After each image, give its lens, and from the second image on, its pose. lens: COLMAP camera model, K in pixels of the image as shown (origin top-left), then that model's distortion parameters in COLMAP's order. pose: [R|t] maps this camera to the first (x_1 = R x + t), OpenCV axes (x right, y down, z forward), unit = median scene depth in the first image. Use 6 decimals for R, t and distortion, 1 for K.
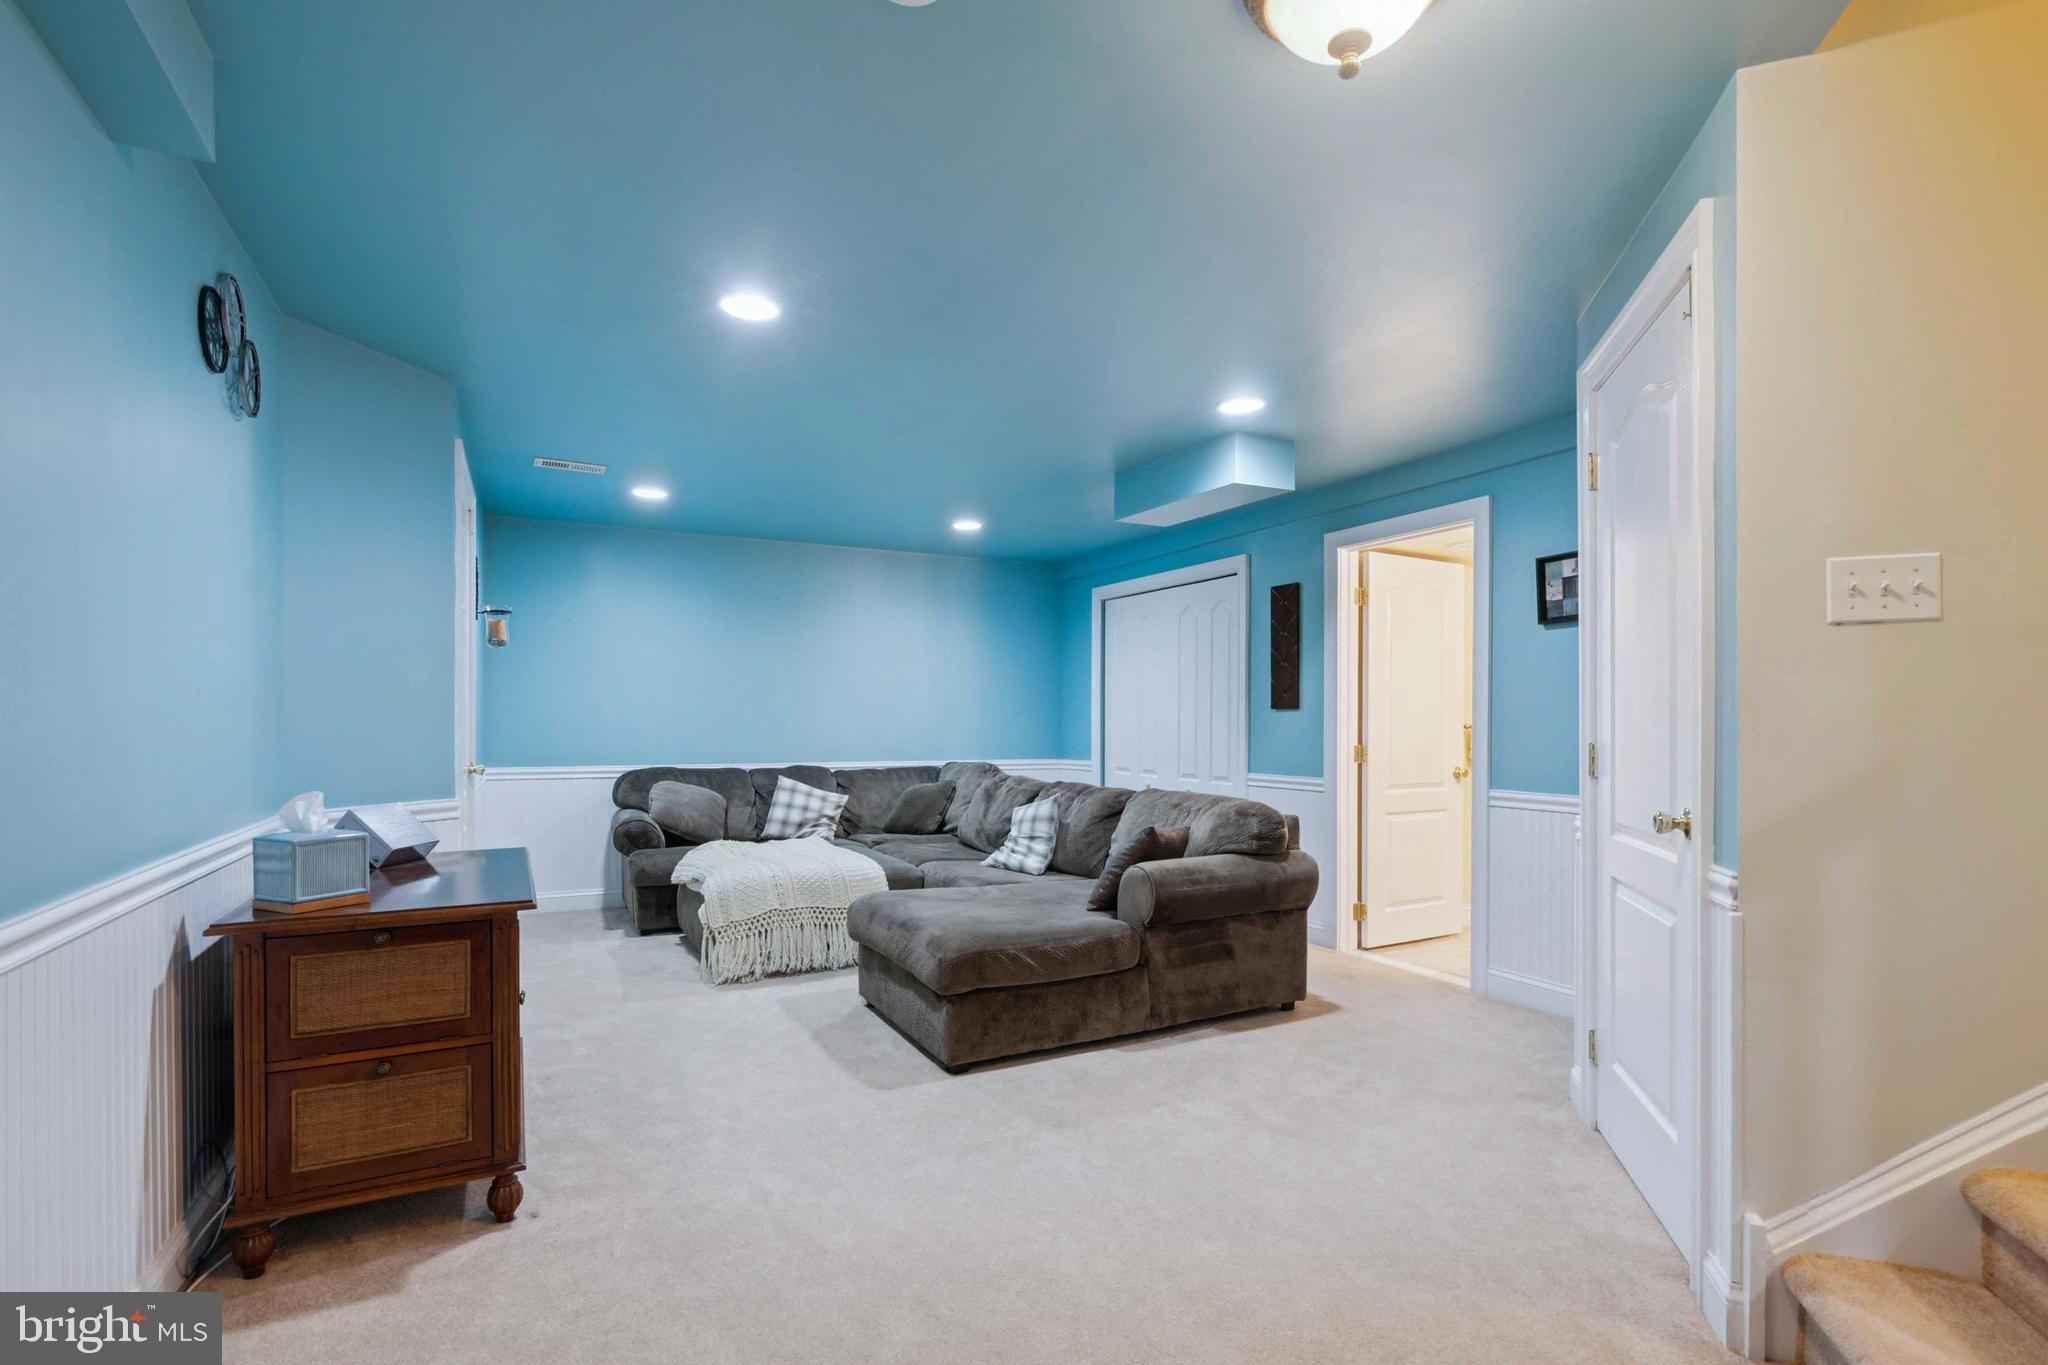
lens RADIAL K [[940.4, 0, 1015.5], [0, 940.4, 704.7], [0, 0, 1]] dist [-0.004013, 0.000681]
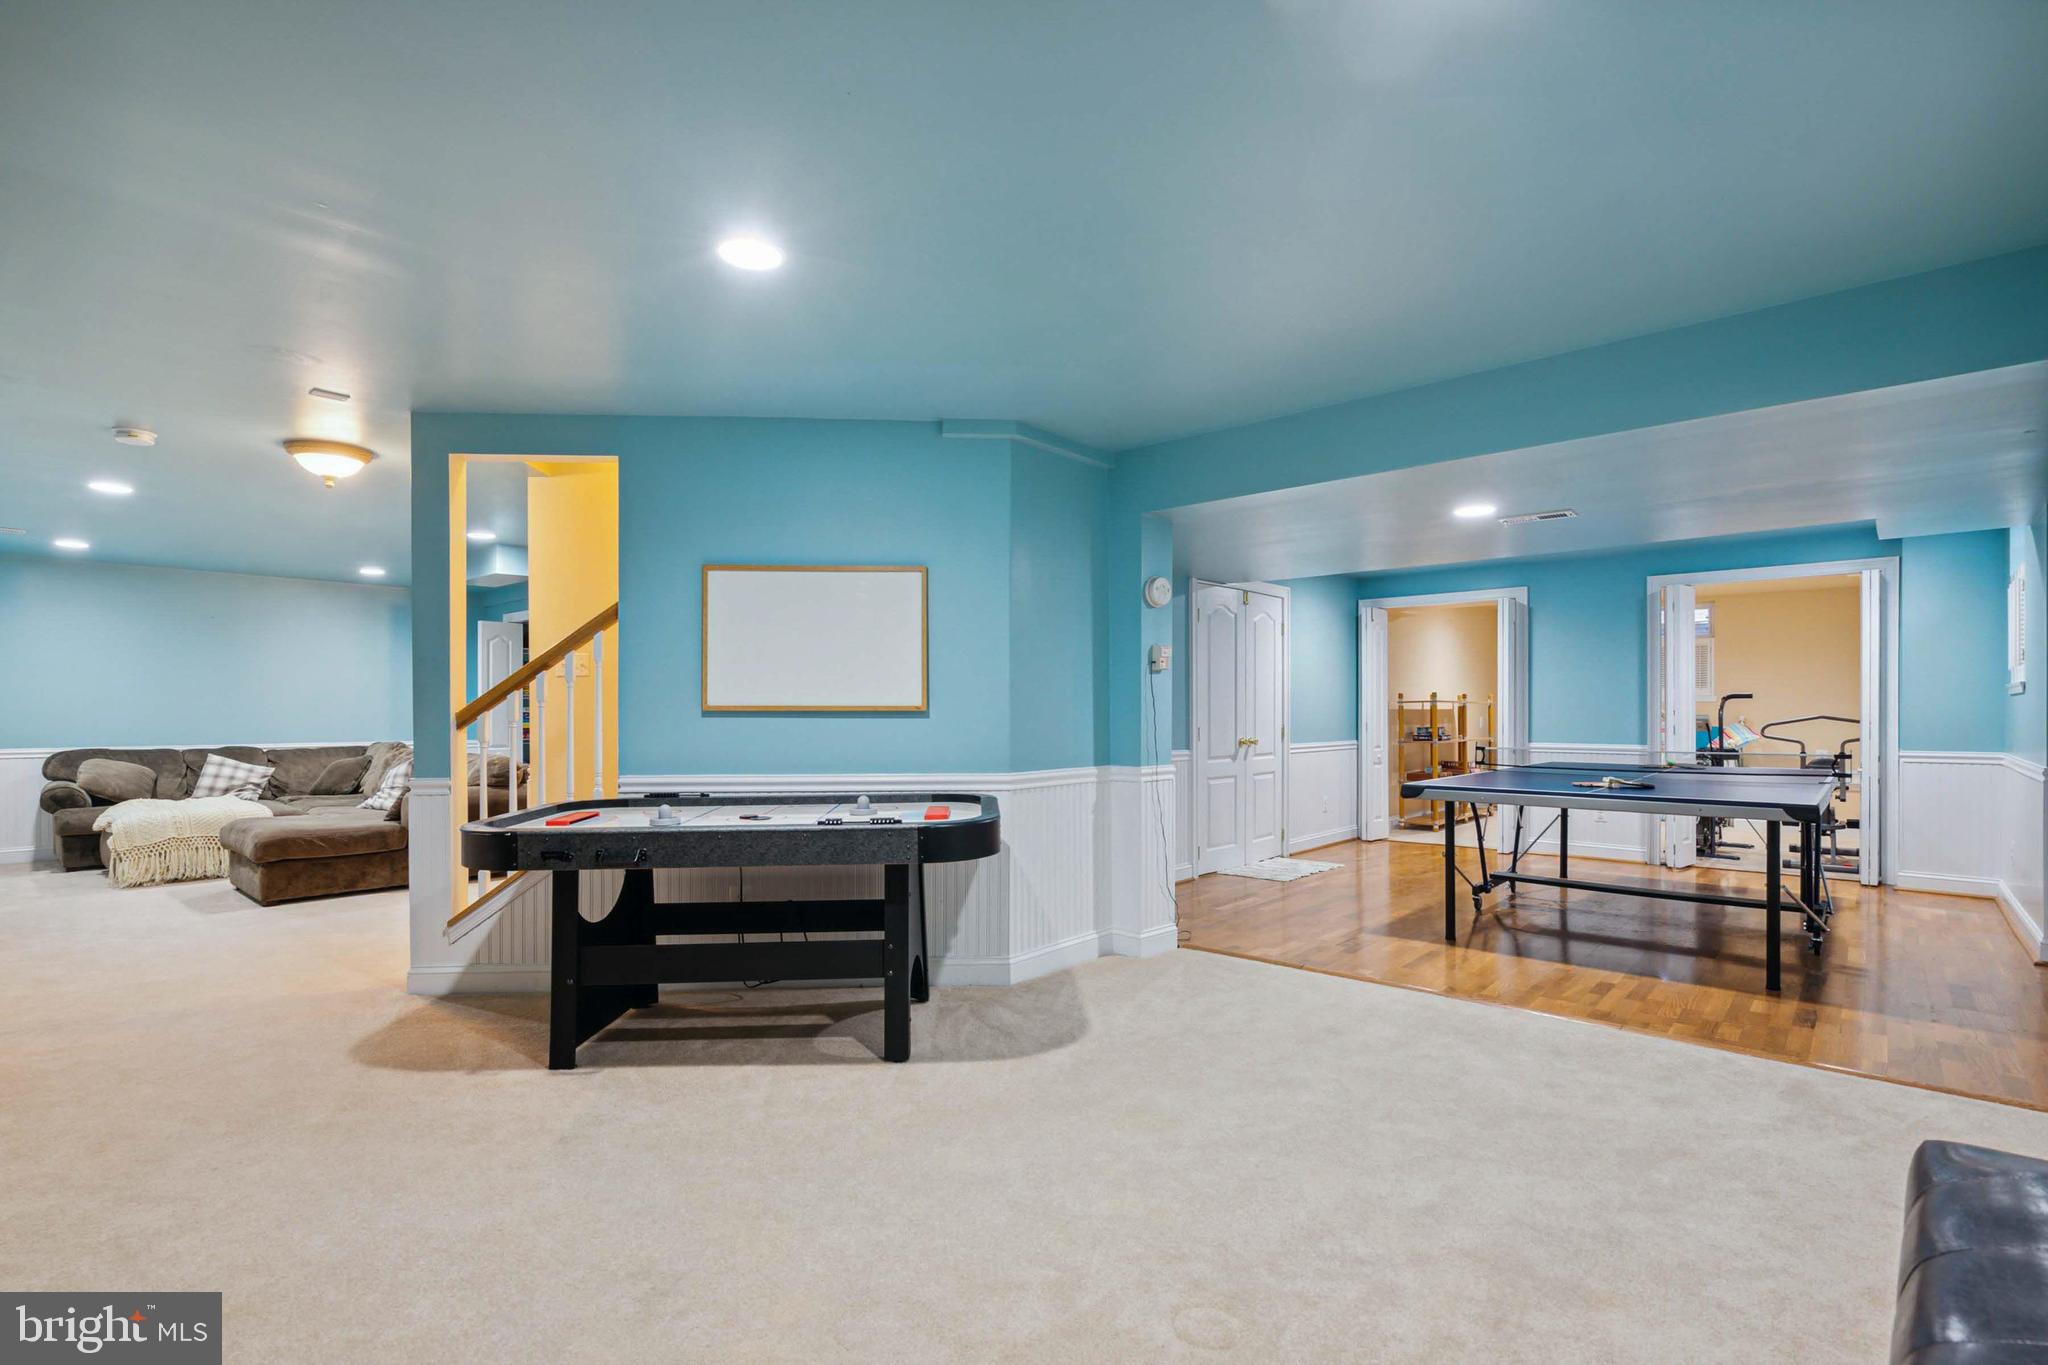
lens RADIAL K [[940.4, 0, 1015.5], [0, 940.4, 704.7], [0, 0, 1]] dist [-0.004013, 0.000681]
pose [[0.933709, -0.001886, 0.358029, 0.351916], [-0.002209, 0.999937, 0.011029, -0.010716], [-0.358027, -0.011089, 0.933645, -0.664404]]
